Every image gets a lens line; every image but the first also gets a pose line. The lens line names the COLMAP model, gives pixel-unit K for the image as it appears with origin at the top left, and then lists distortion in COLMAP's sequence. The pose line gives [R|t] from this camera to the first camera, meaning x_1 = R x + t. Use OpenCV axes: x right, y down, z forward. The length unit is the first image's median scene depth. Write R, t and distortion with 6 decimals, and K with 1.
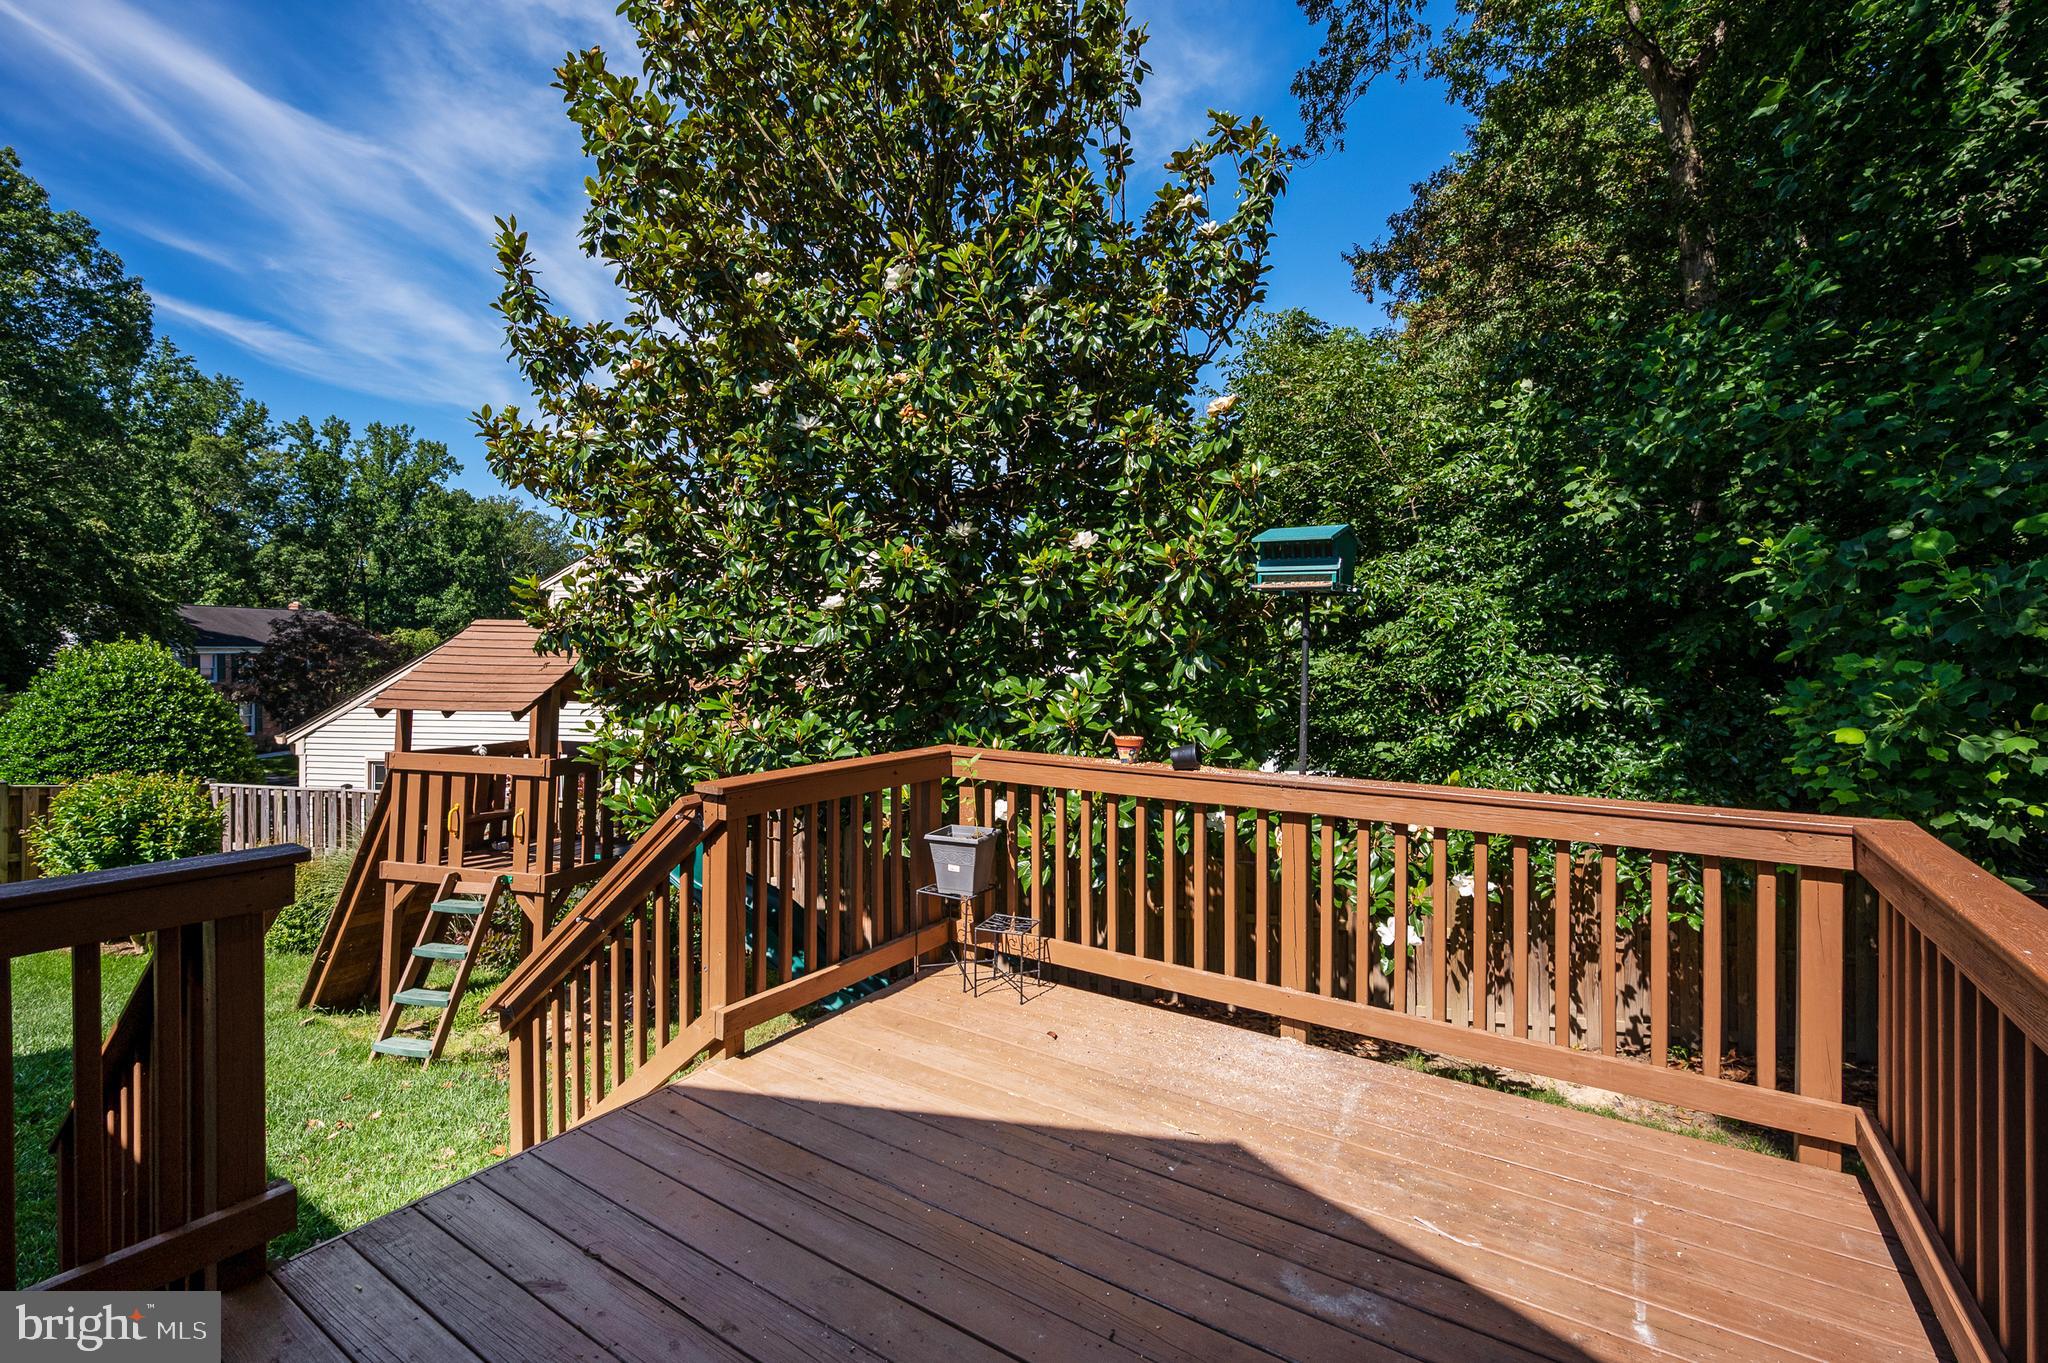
lens RADIAL K [[912.0, 0, 1021.0], [0, 912.0, 640.0], [0, 0, 1]] dist [0.000352, 0.000019]
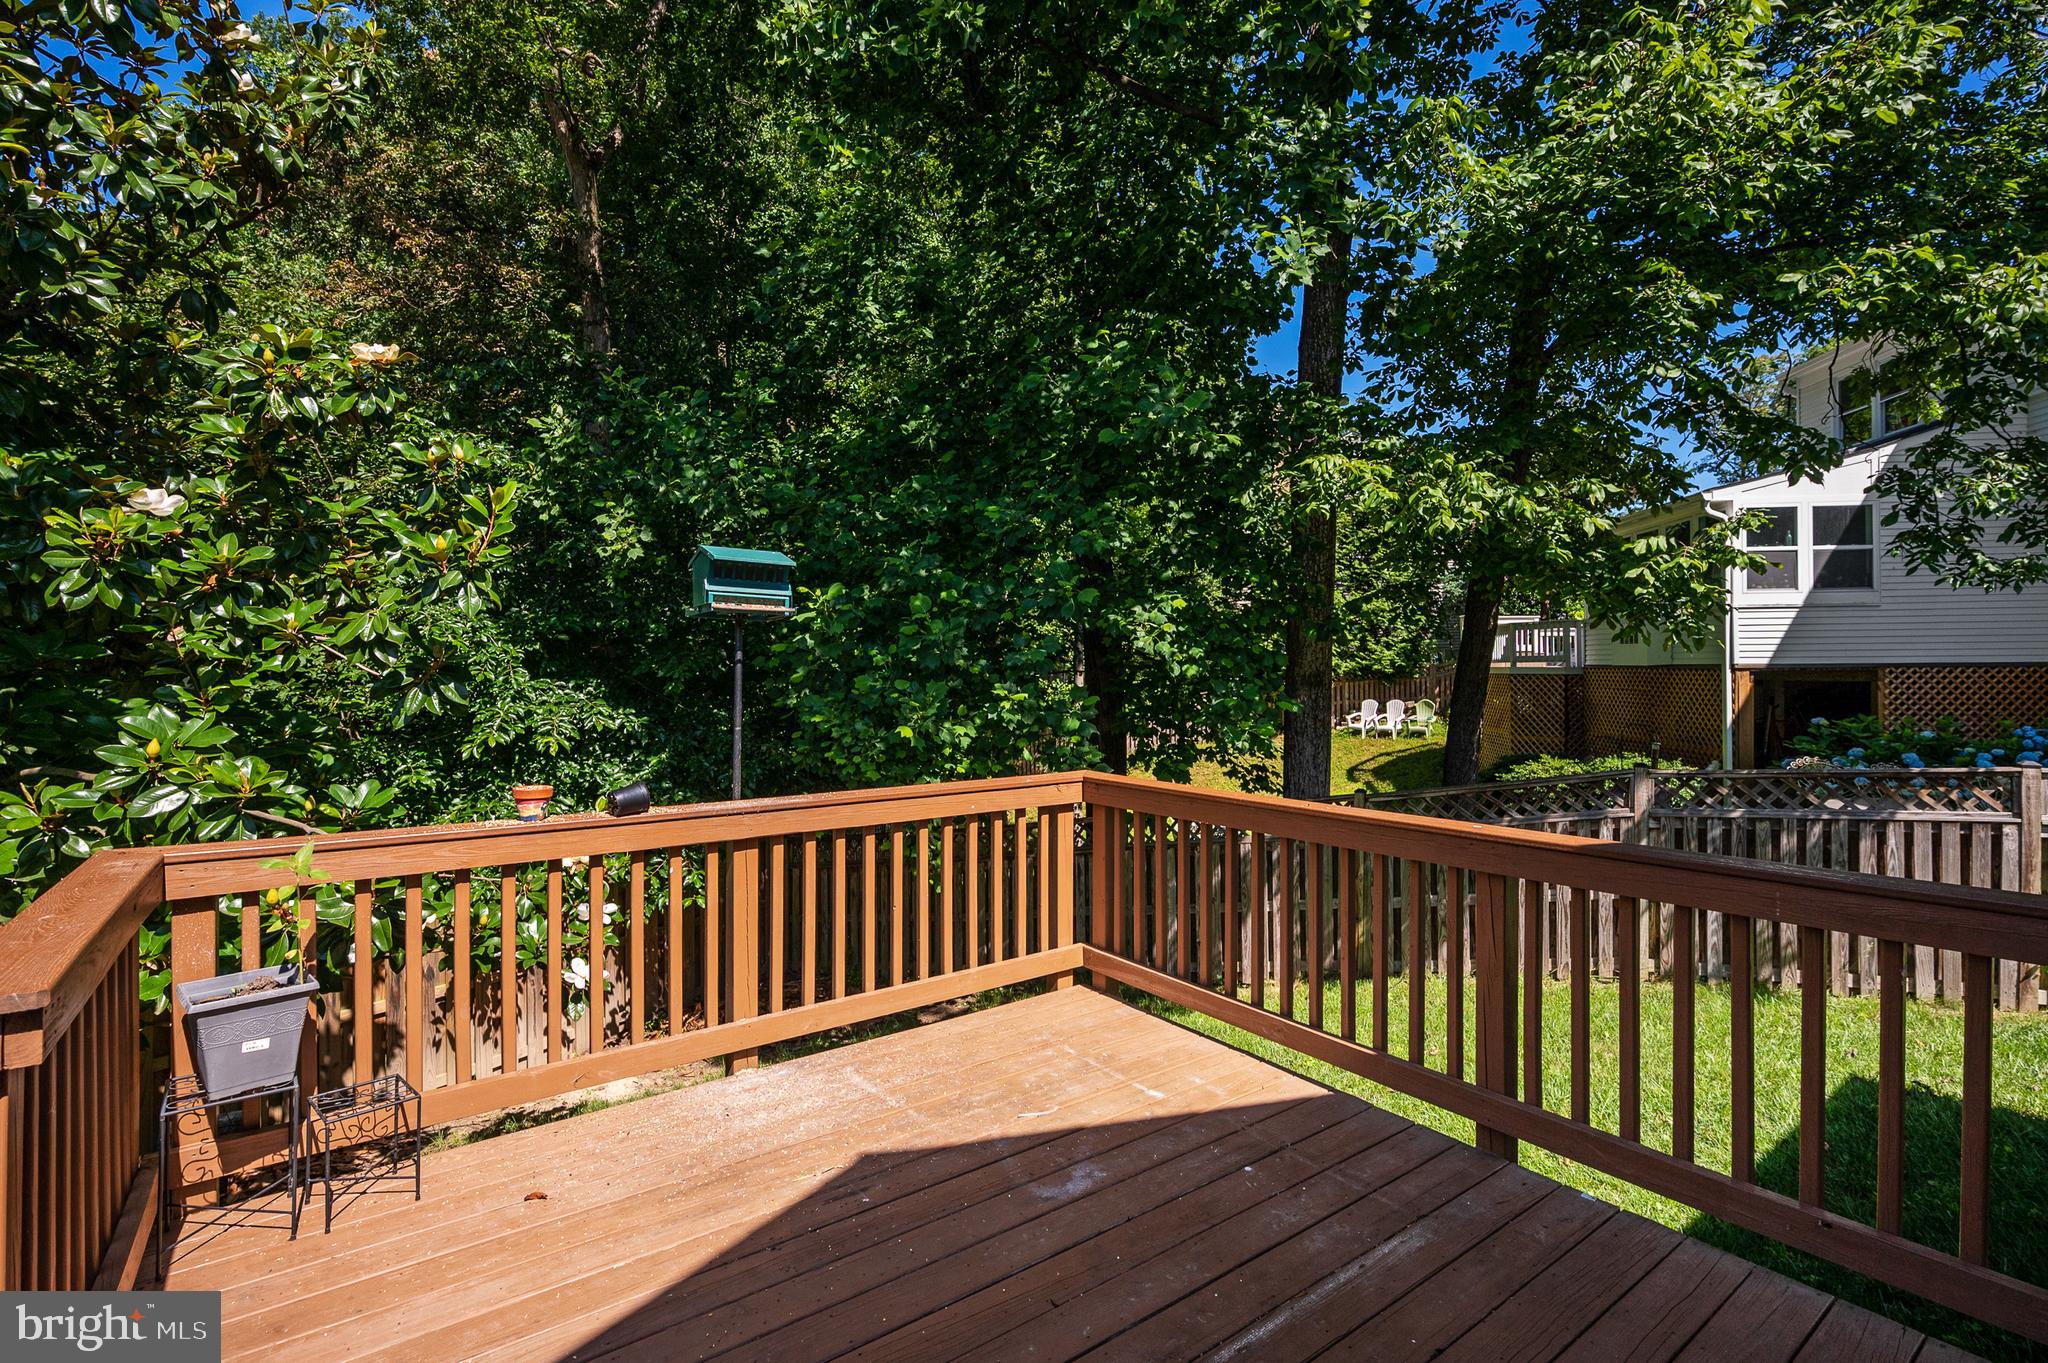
lens RADIAL K [[937.3, 0, 1032.0], [0, 937.3, 664.1], [0, 0, 1]] dist [-0.000556, -0.000577]
pose [[0.341207, 0.004792, 0.939976, -0.338001], [-0.002911, 0.999988, -0.004041, 0.002438], [-0.939984, -0.001357, 0.341217, 0.226834]]
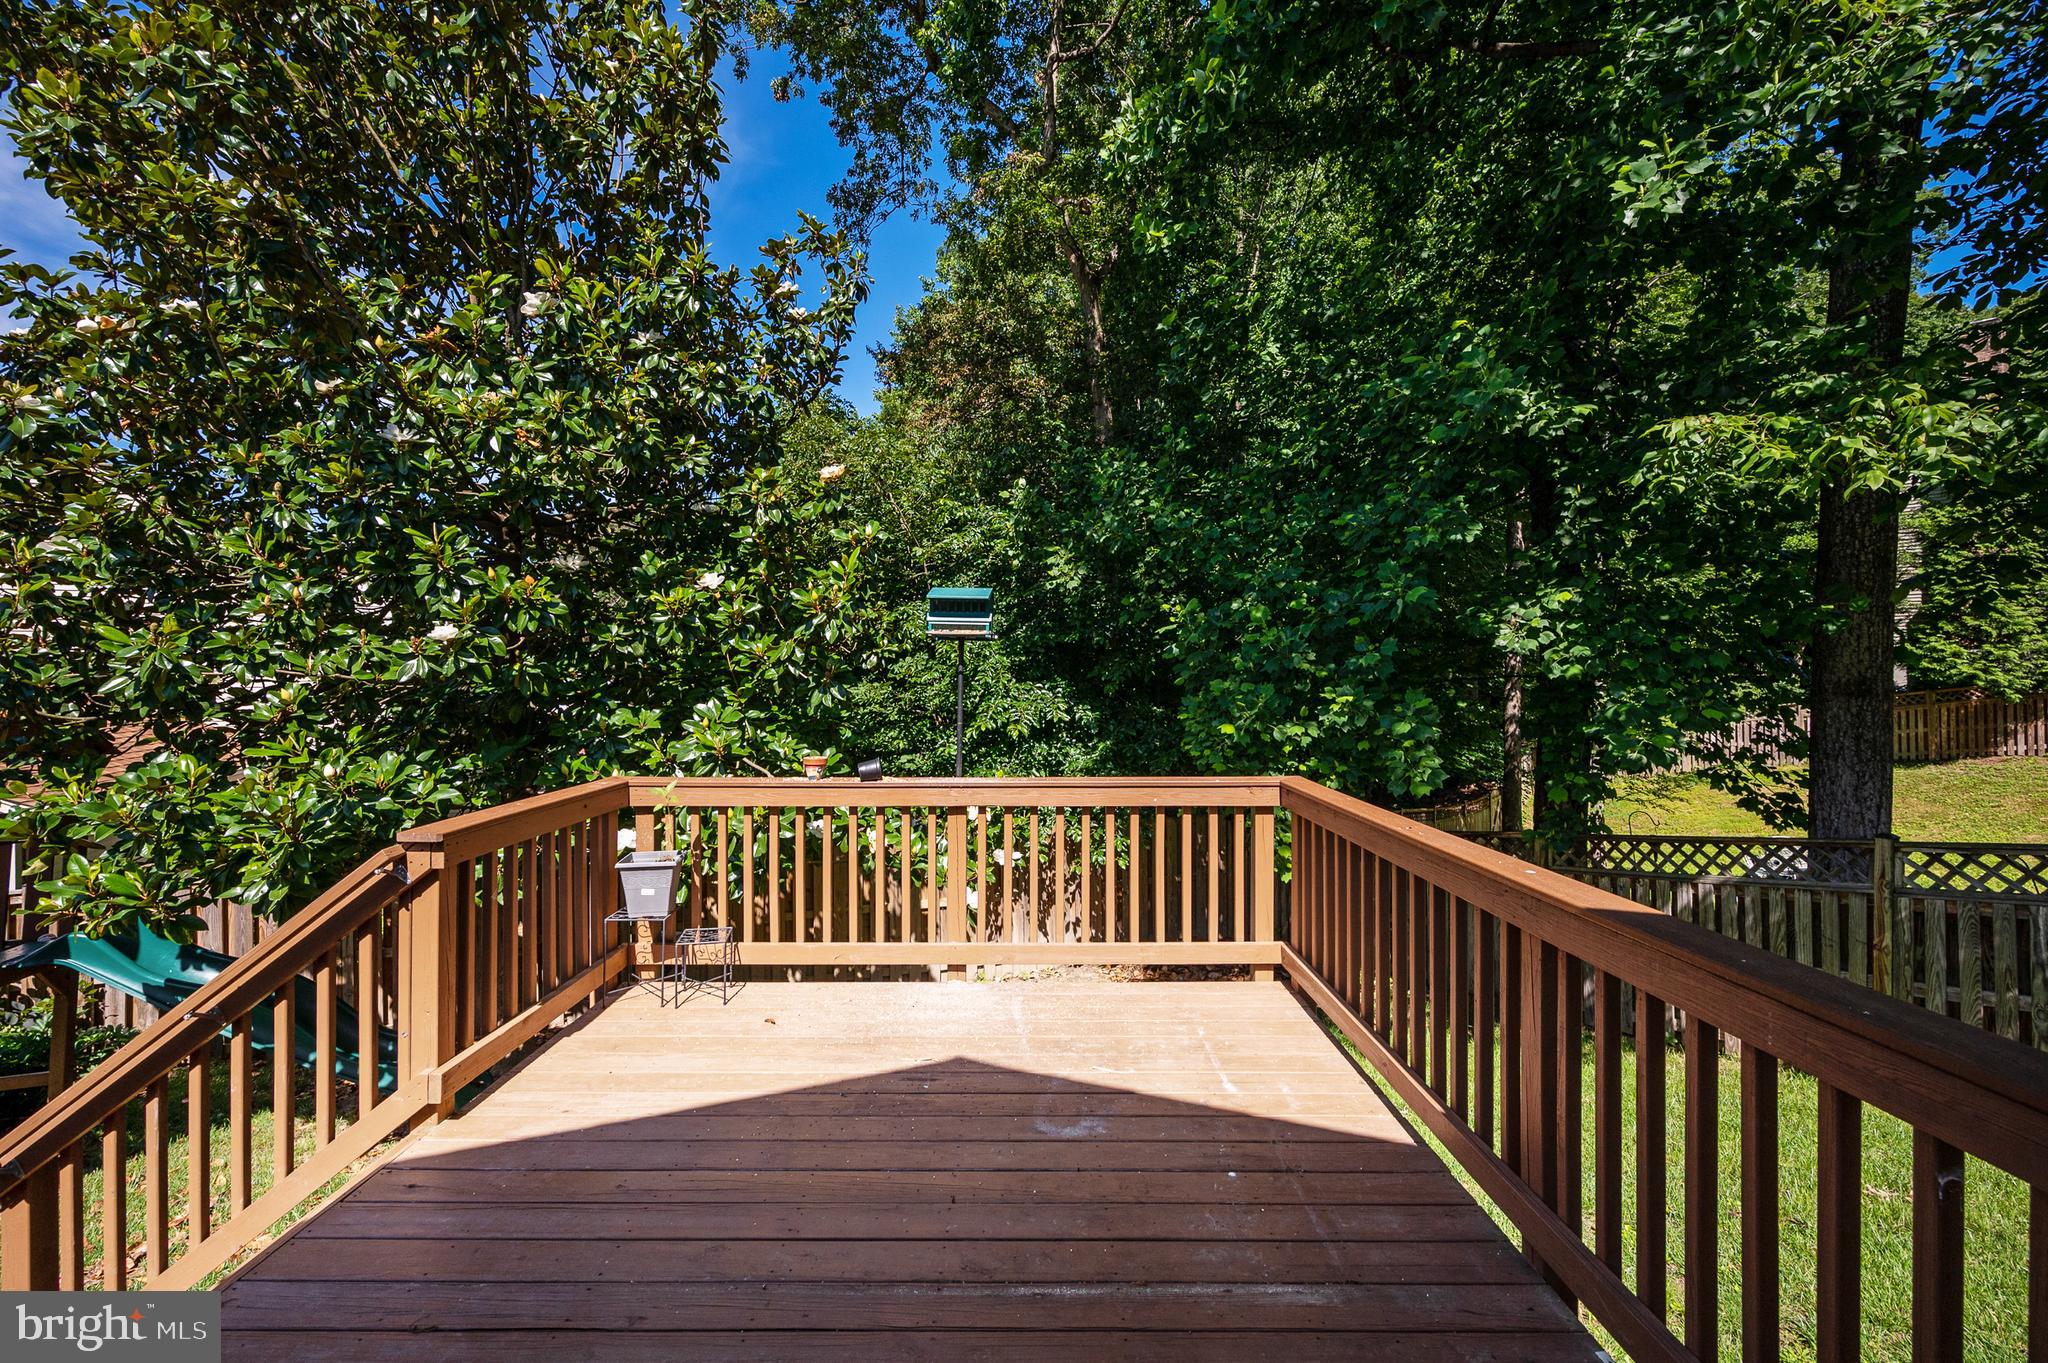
lens RADIAL K [[825.4, 0, 1019.0], [0, 825.4, 665.4], [0, 0, 1]] dist [-0.002082, -0.000555]
pose [[0.835112, 0.002408, 0.550075, -0.170705], [0.000463, 0.999987, -0.005081, -0.004002], [-0.550080, 0.004498, 0.835100, -0.021322]]
